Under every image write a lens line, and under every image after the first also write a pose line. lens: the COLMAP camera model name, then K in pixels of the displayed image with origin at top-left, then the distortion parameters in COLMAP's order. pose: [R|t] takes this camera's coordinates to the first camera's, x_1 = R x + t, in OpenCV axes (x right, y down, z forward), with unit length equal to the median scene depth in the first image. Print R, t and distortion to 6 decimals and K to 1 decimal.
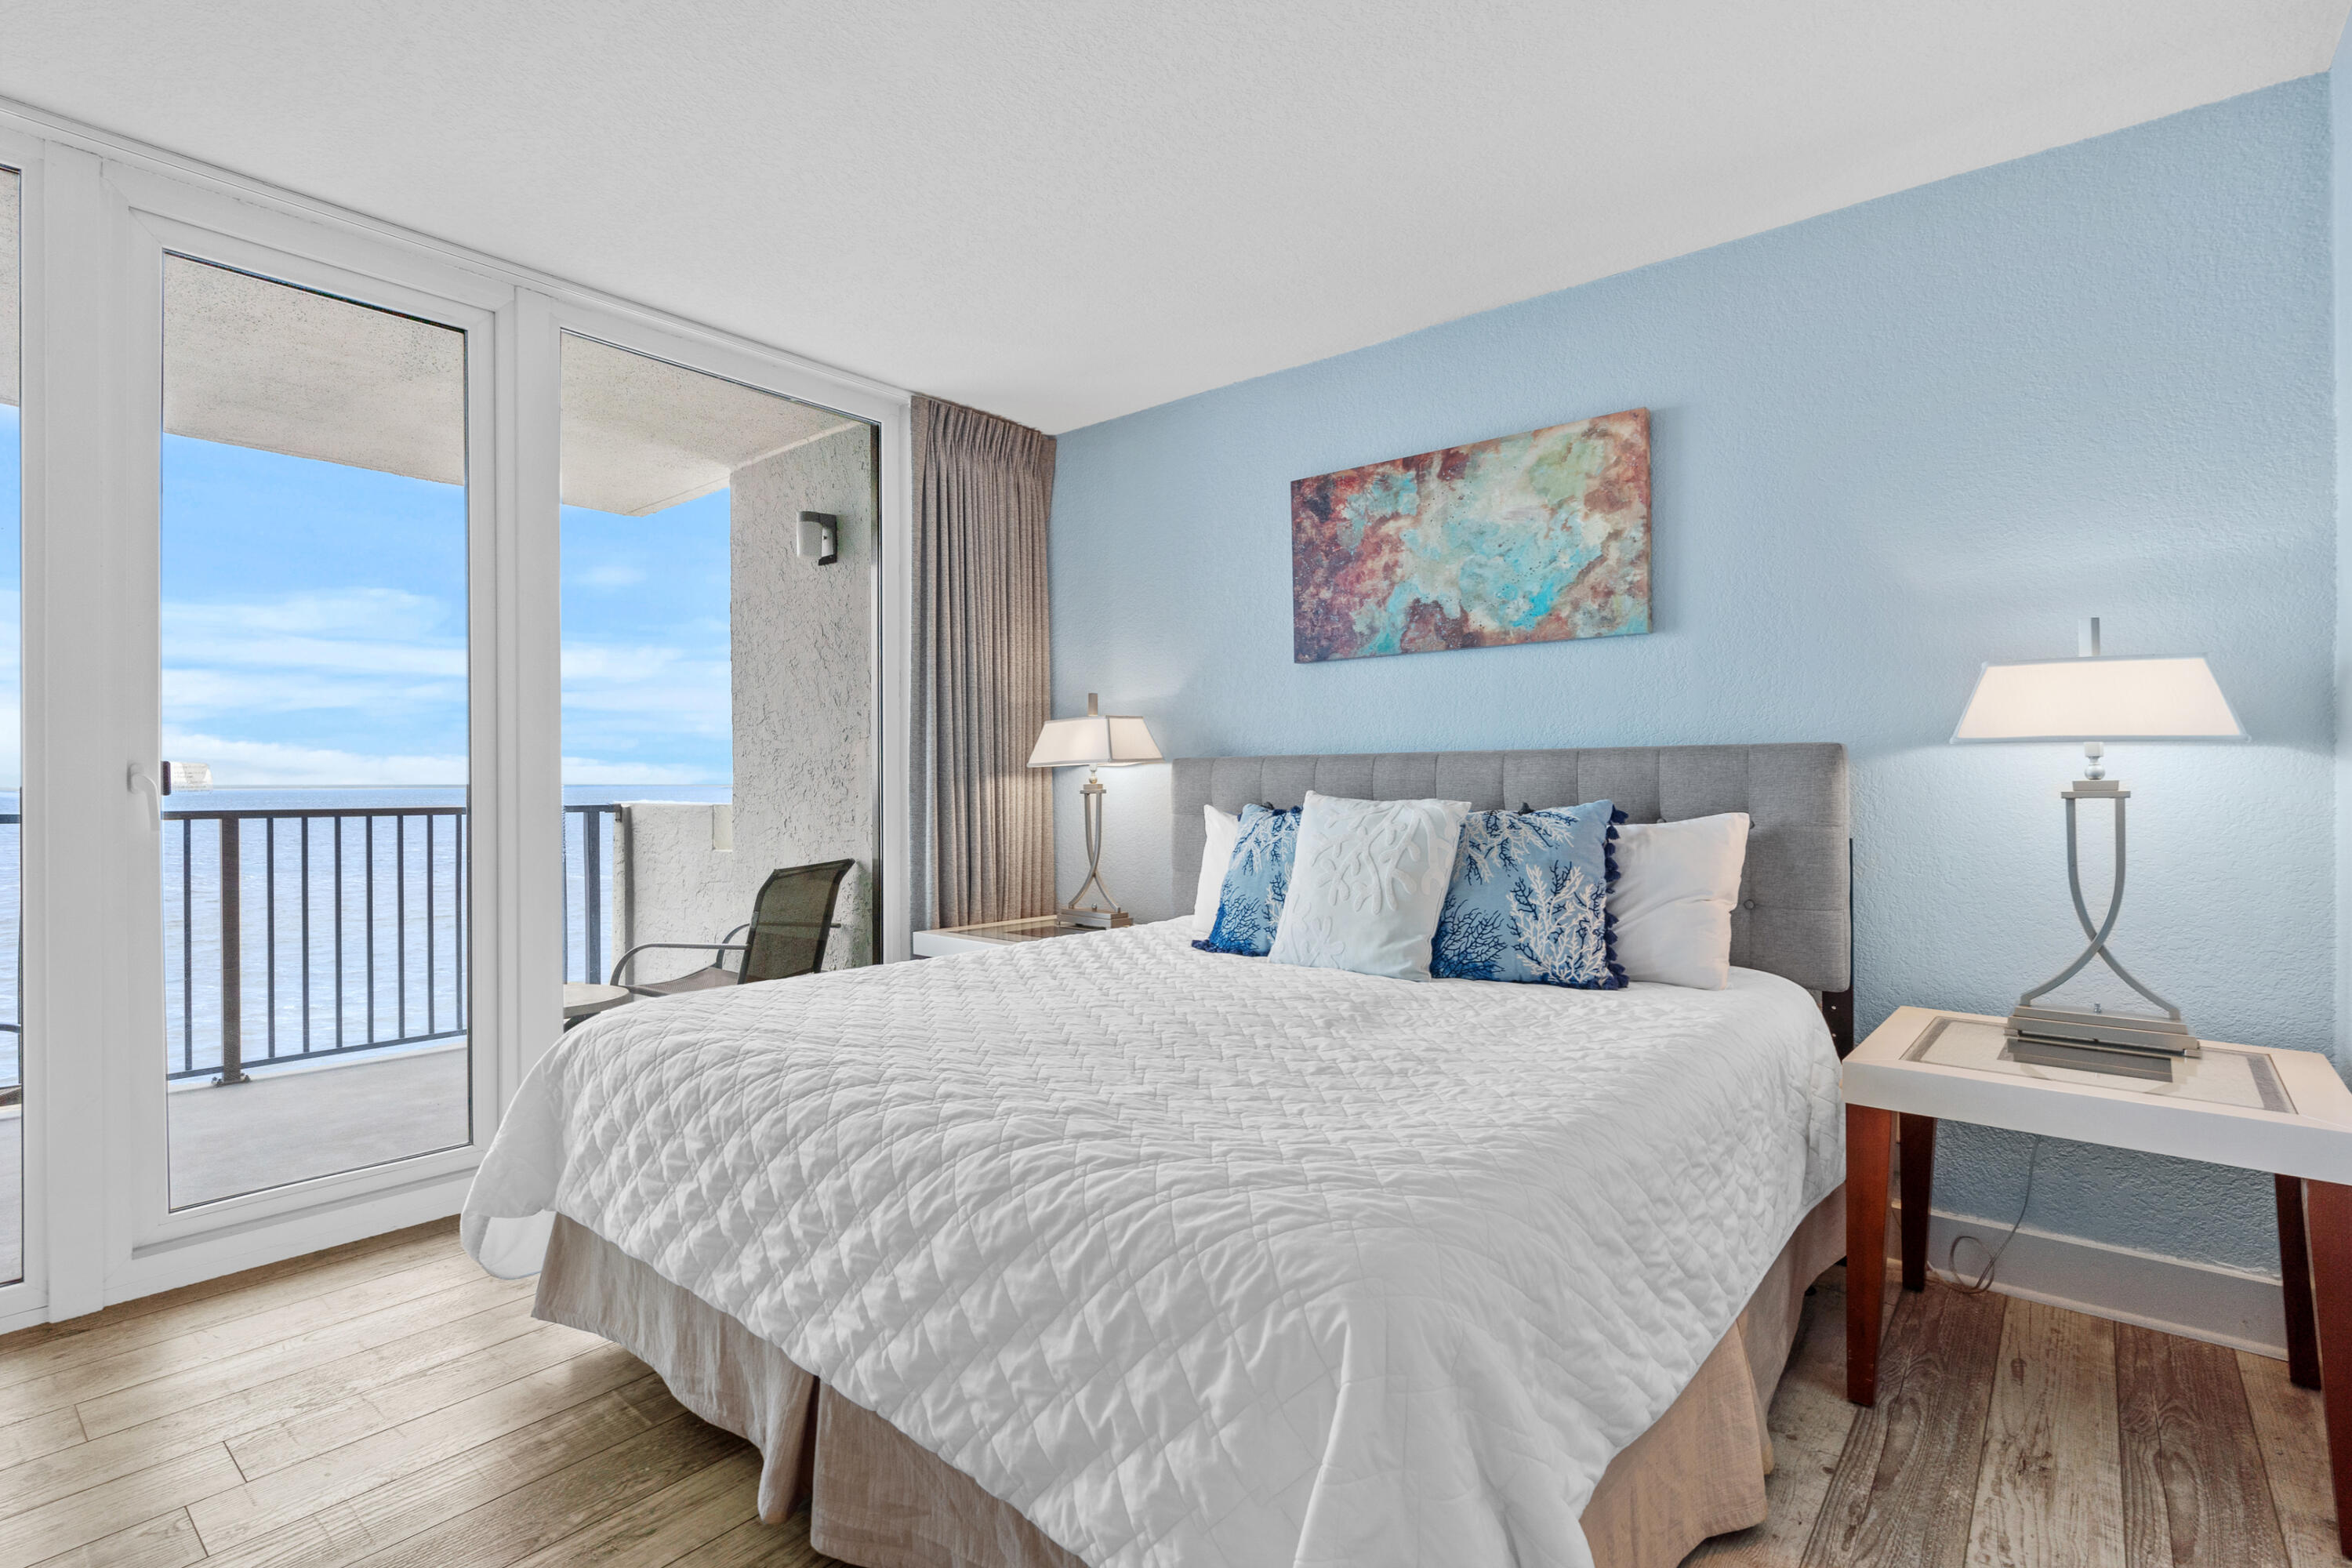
lens RADIAL K [[1118.9, 0, 1169.4], [0, 1118.9, 774.1], [0, 0, 1]] dist [-0.011260, 0.004955]
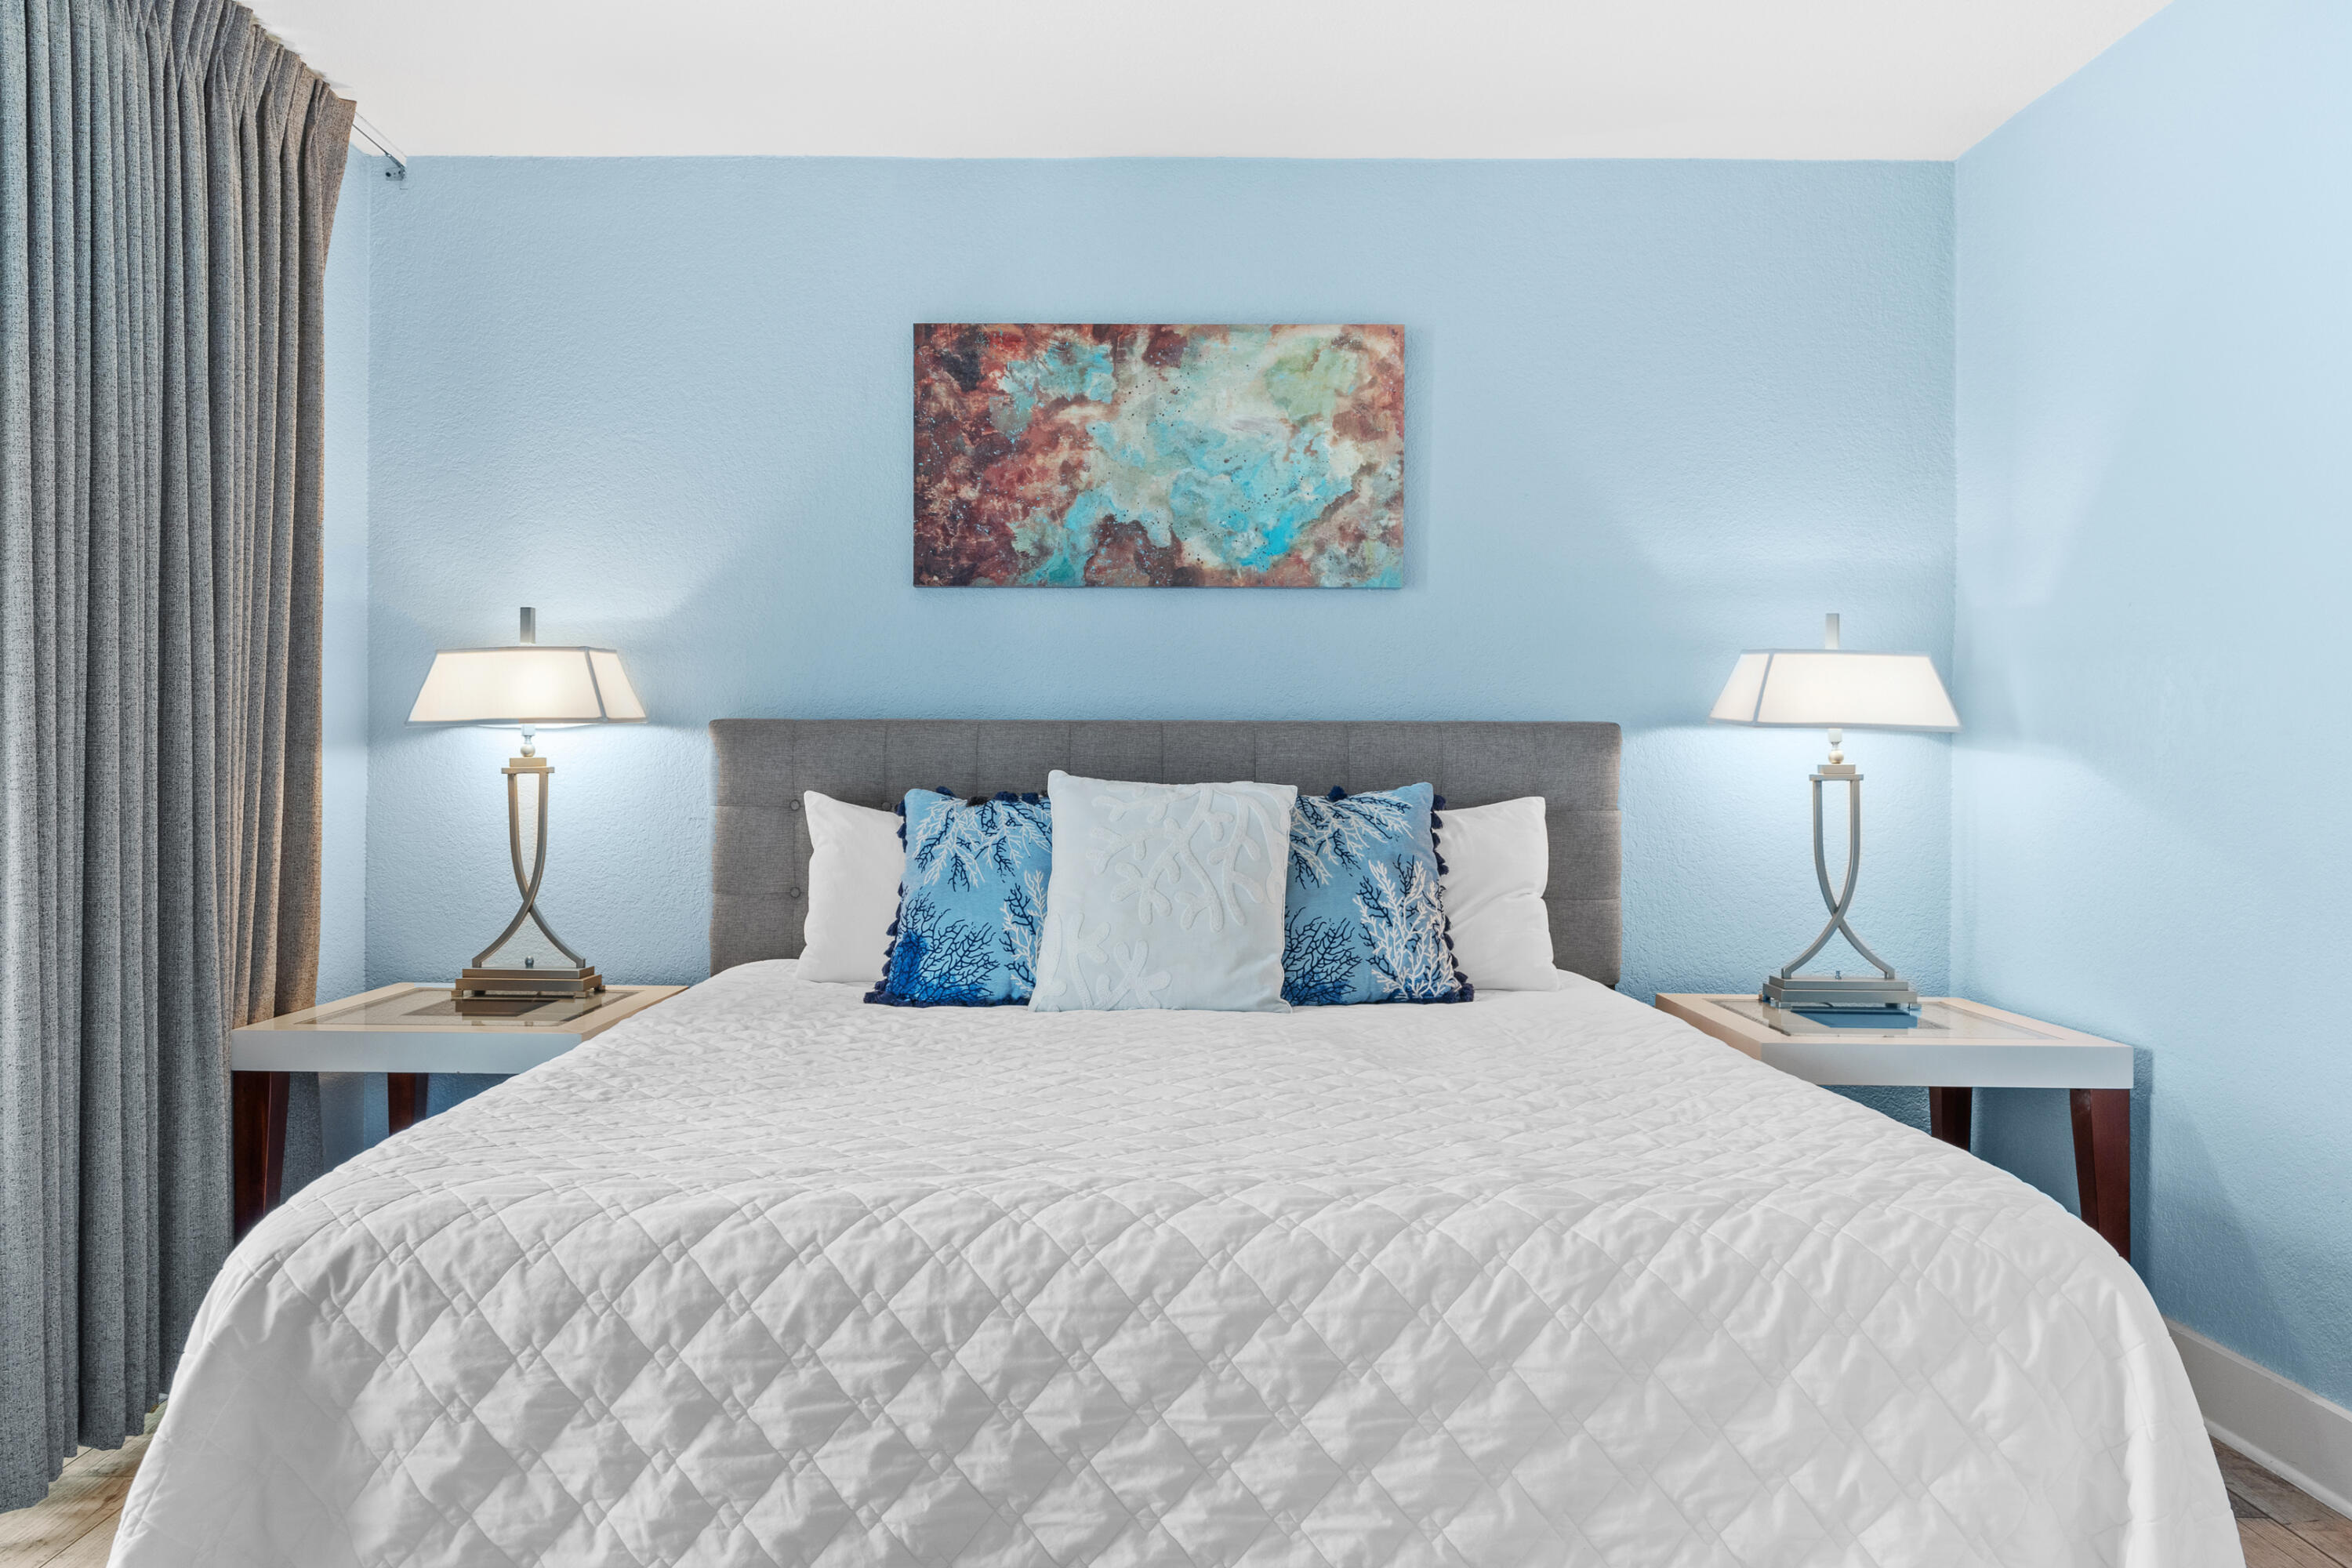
lens RADIAL K [[1671.4, 0, 1126.8], [0, 1671.4, 746.1], [0, 0, 1]] dist [-0.004238, 0.003414]
pose [[0.769074, 0.014085, 0.639004, -0.491740], [-0.013354, 0.999893, -0.005968, 0.004690], [-0.639020, -0.003944, 0.769180, 0.130869]]
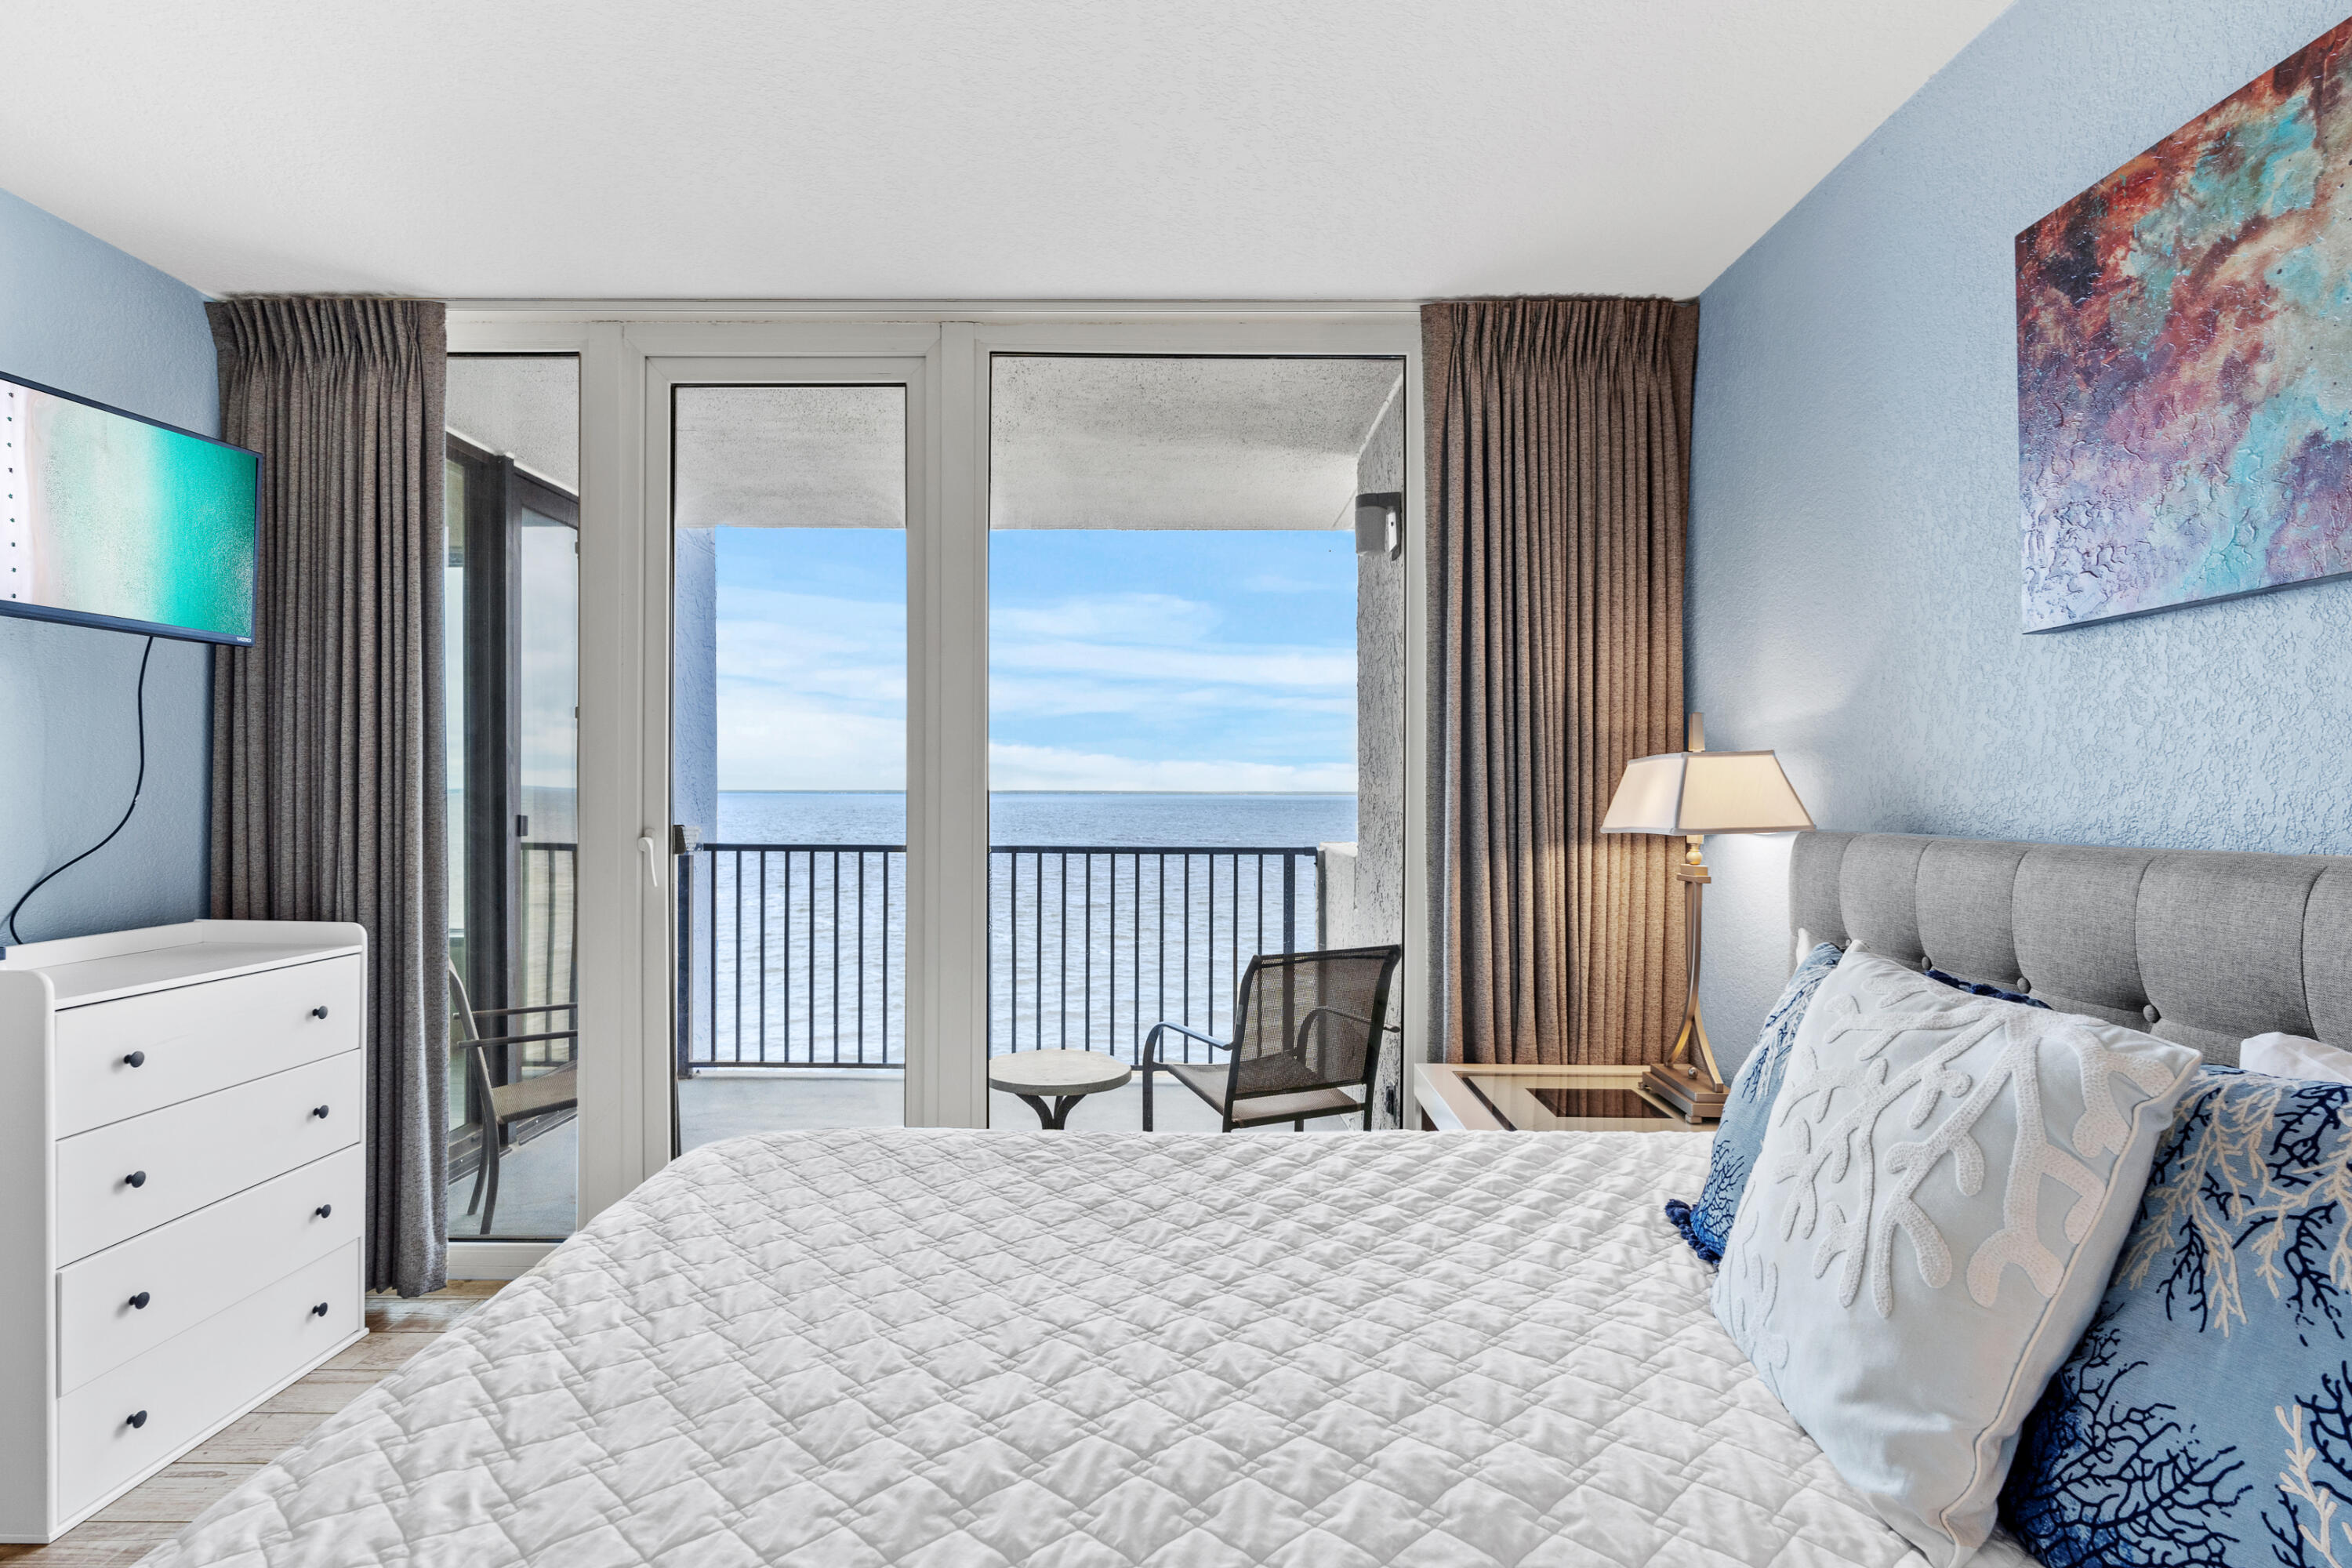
lens RADIAL K [[1169.6, 0, 1161.3], [0, 1169.6, 788.7], [0, 0, 1]] dist [-0.001845, 0.000513]
pose [[0.635069, 0.005230, -0.772438, 0.281974], [-0.002108, 0.999985, 0.005038, -0.042088], [0.772453, -0.001571, 0.635070, 0.470897]]
